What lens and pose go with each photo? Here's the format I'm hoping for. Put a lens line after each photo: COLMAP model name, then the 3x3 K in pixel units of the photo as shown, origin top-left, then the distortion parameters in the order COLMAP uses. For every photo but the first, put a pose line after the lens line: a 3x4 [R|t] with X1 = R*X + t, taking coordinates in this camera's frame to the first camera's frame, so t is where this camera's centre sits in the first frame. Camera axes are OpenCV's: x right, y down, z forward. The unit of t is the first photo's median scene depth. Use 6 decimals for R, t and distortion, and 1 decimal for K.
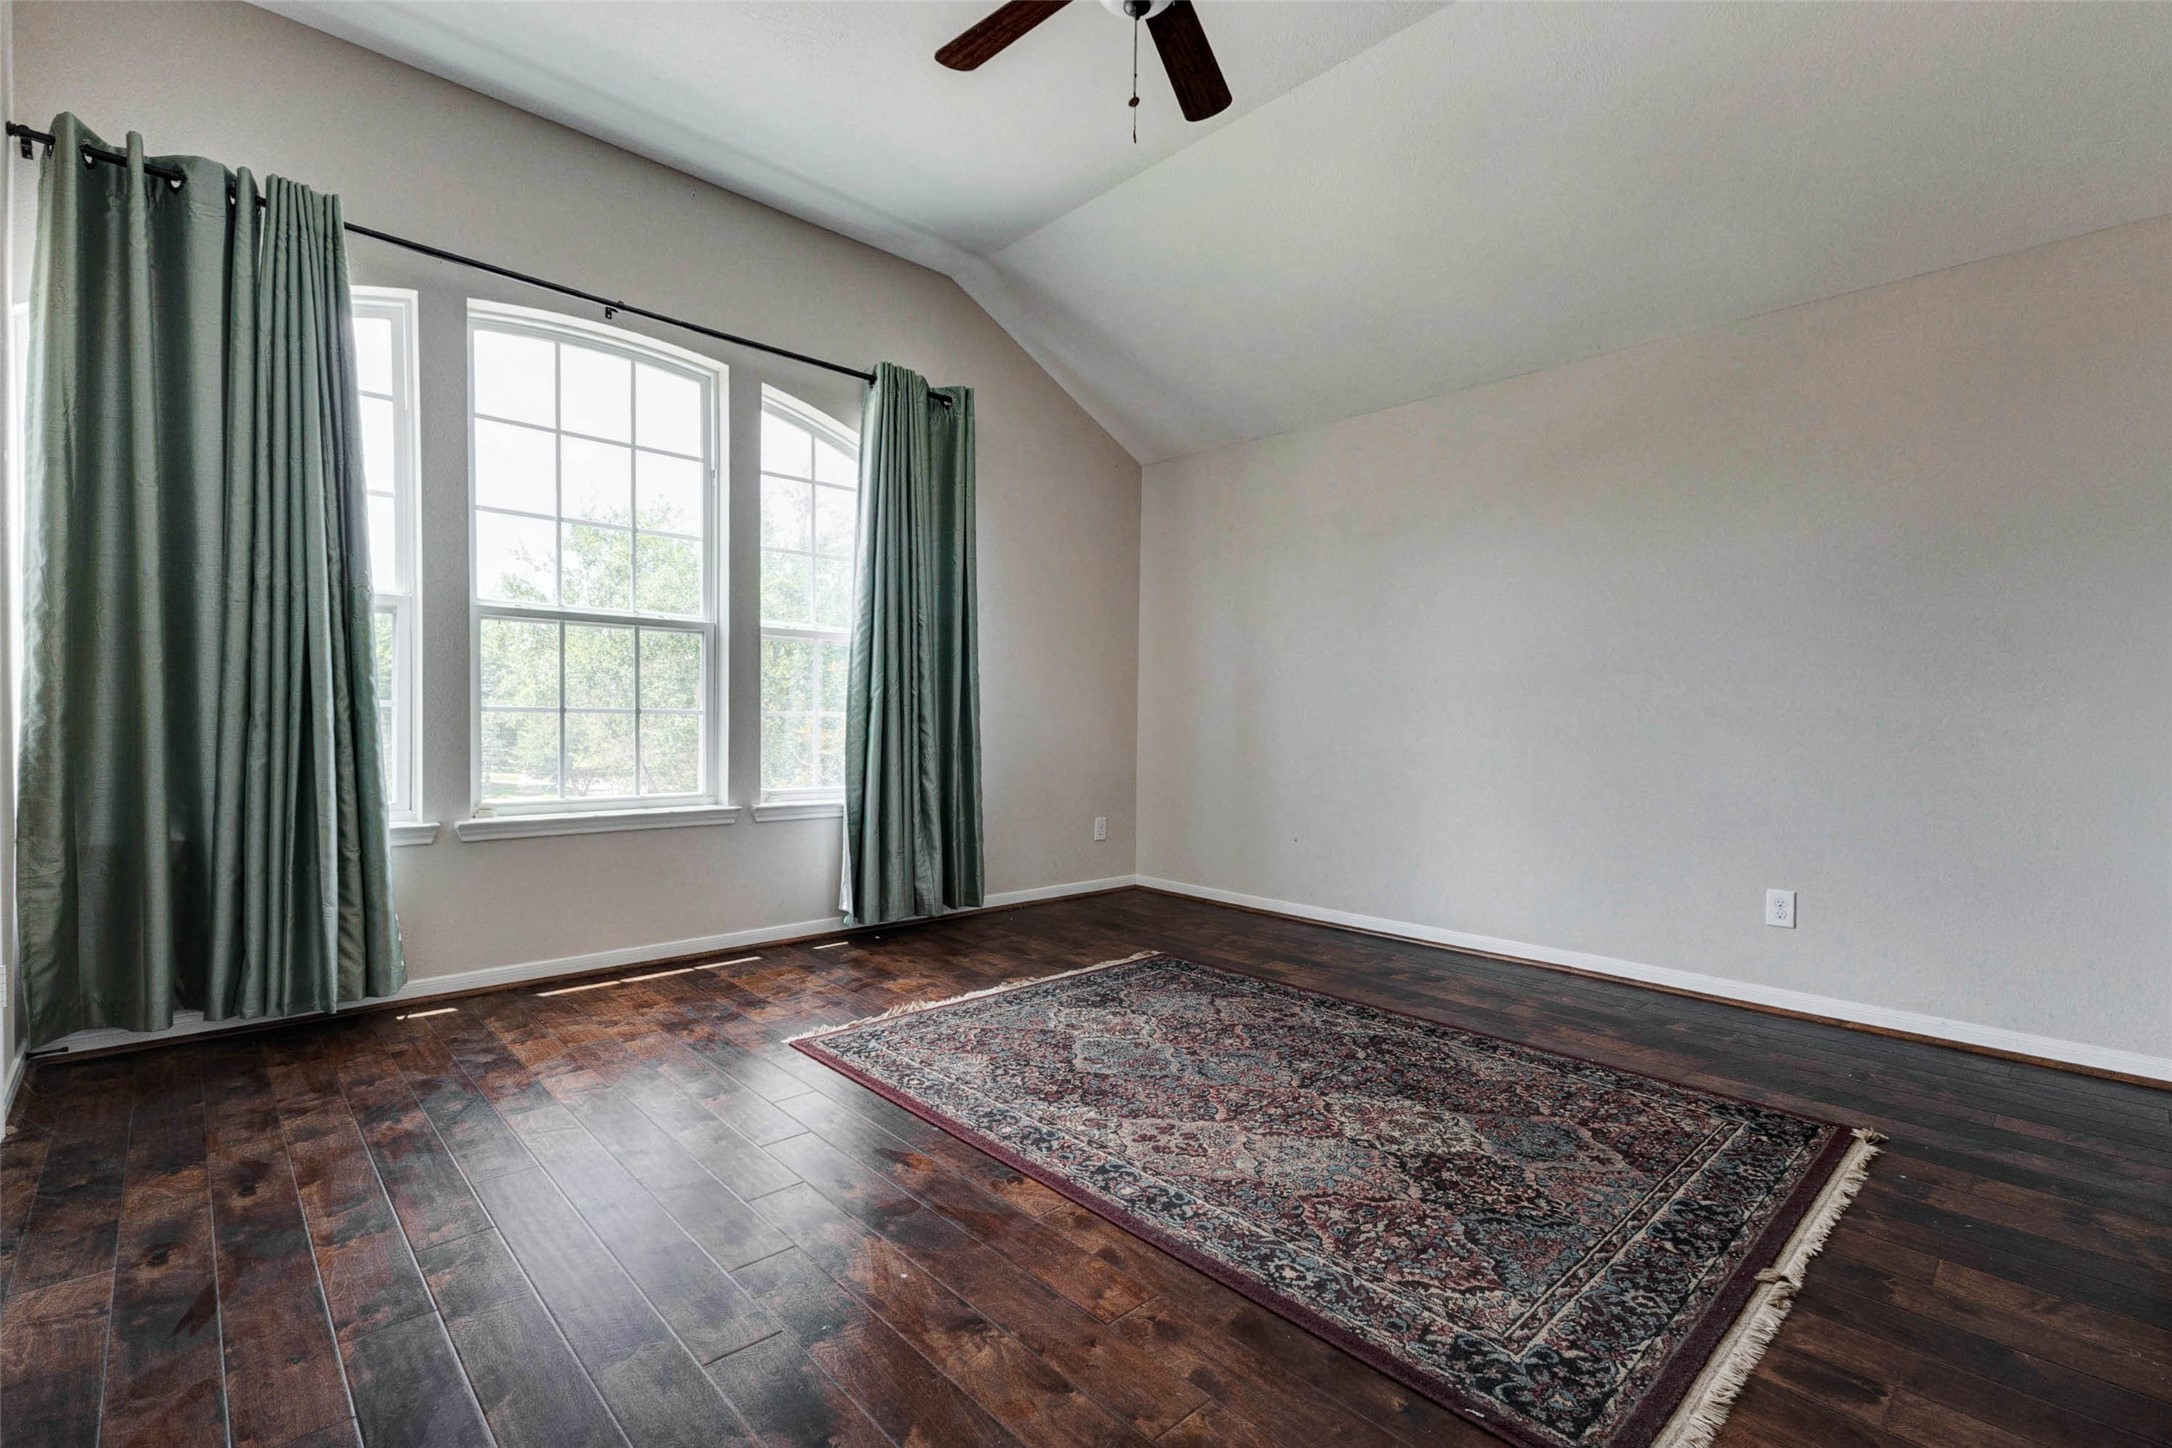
lens RADIAL K [[977.5, 0, 1086.0], [0, 977.5, 724.0], [0, 0, 1]] dist [0.011525, -0.000361]
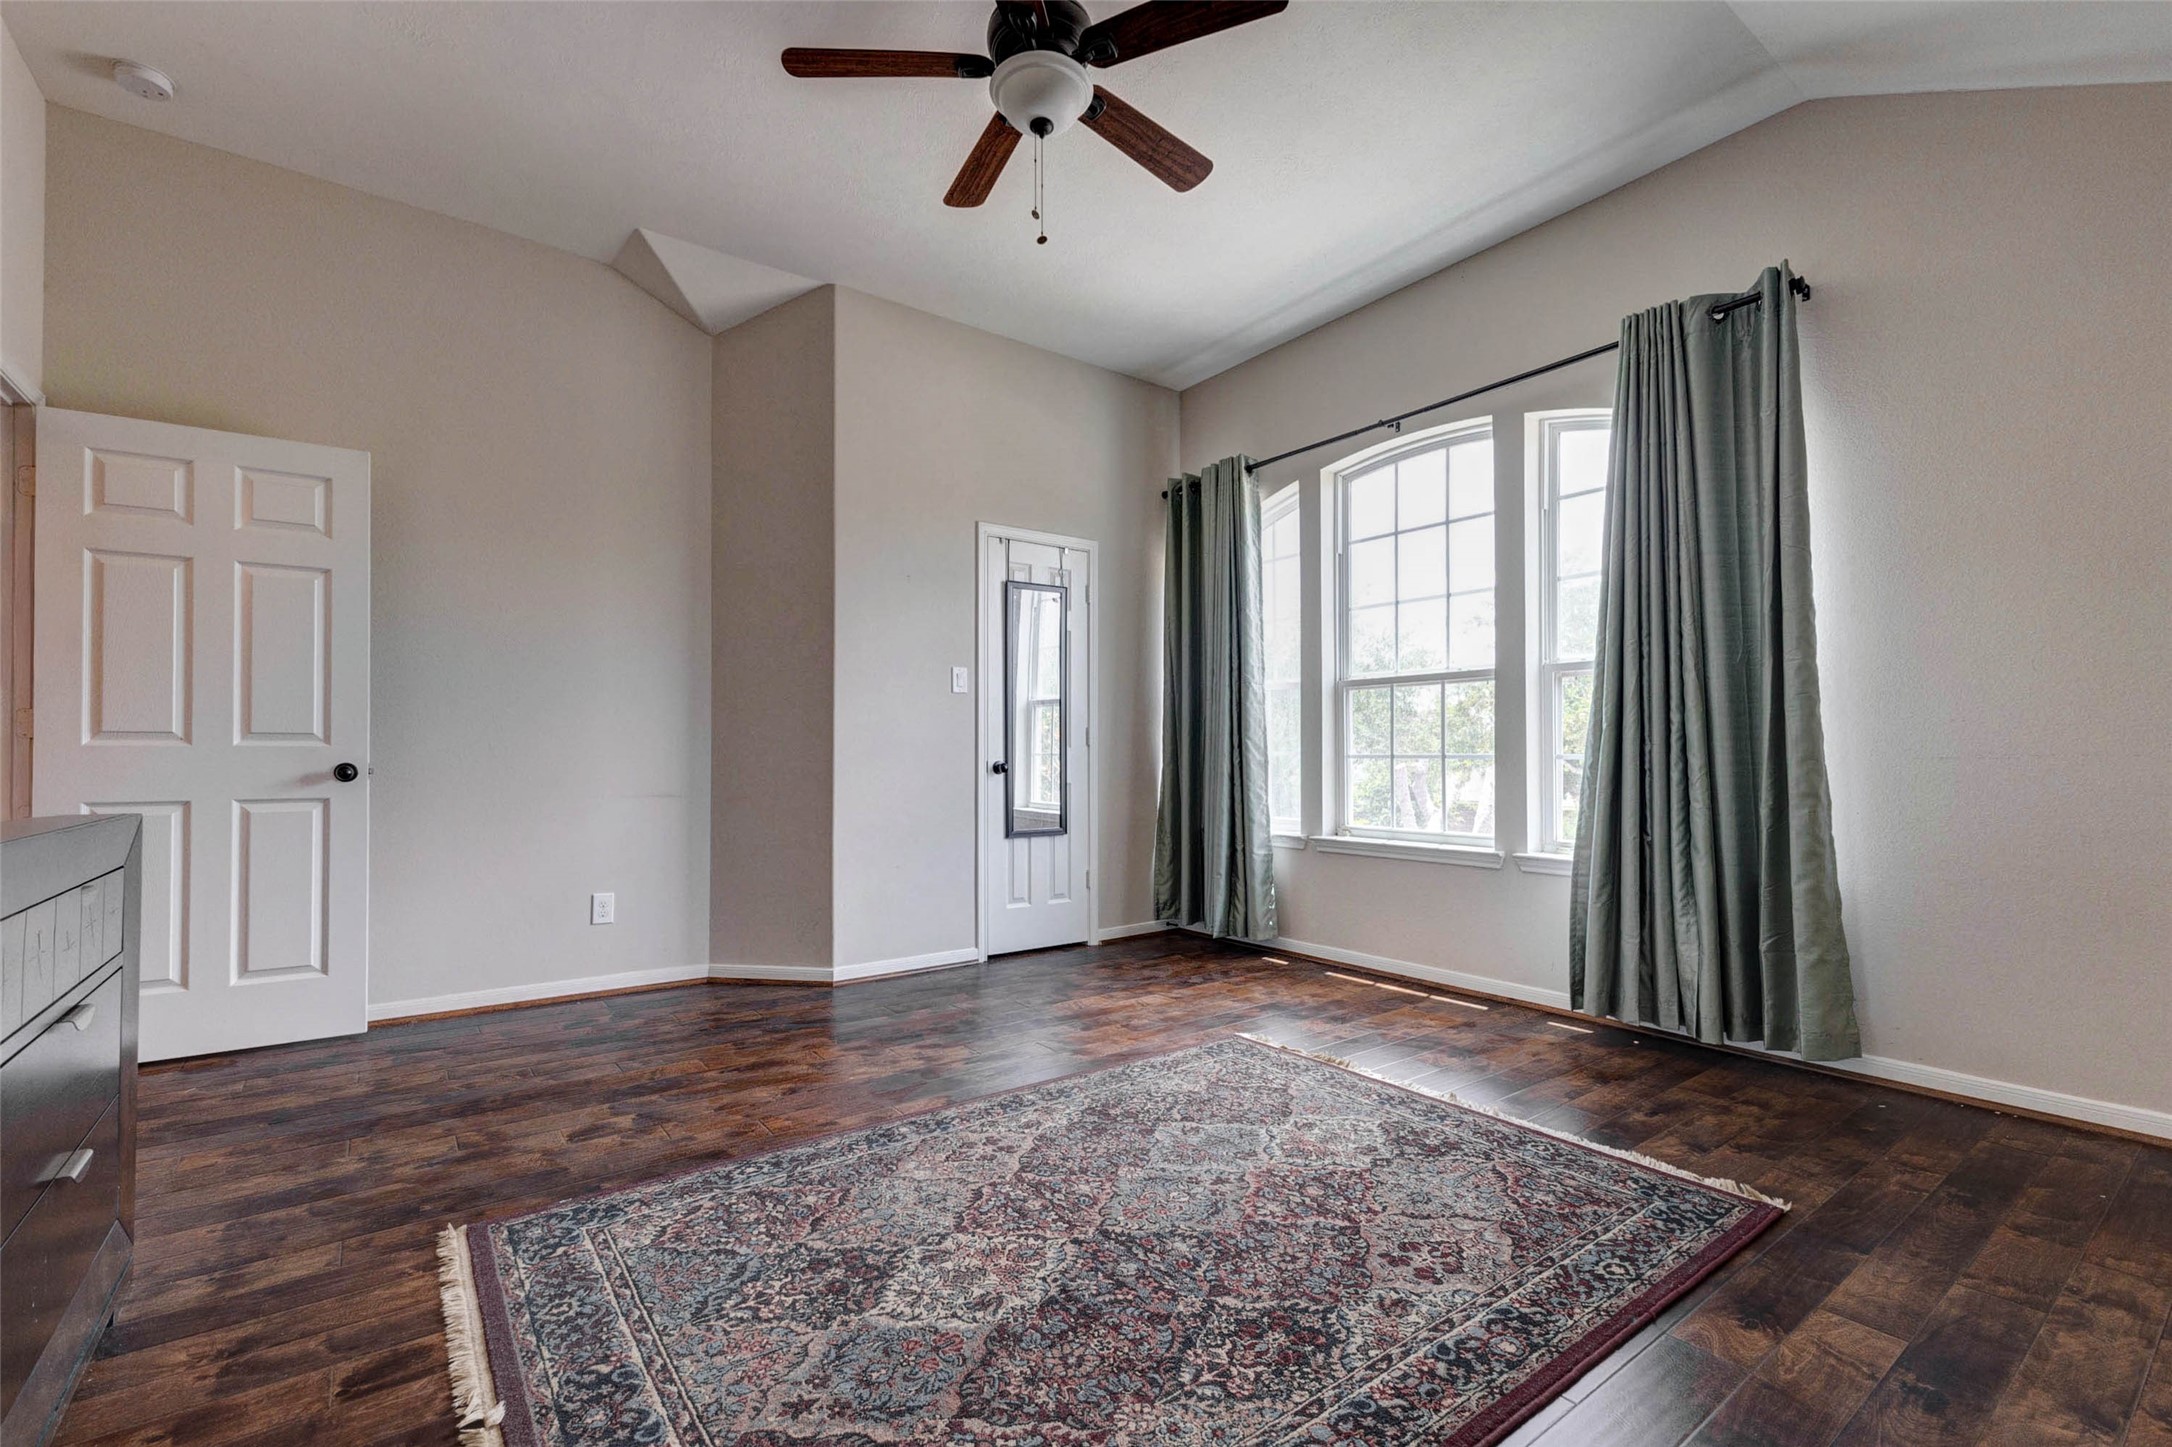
lens RADIAL K [[947.3, 0, 1089.5], [0, 947.3, 720.6], [0, 0, 1]] dist [0.009376, -0.000361]
pose [[-0.113299, -0.049979, -0.992303, 0.938774], [-0.002878, 0.998746, -0.049975, 0.001663], [0.993557, -0.002806, -0.113301, 1.017650]]
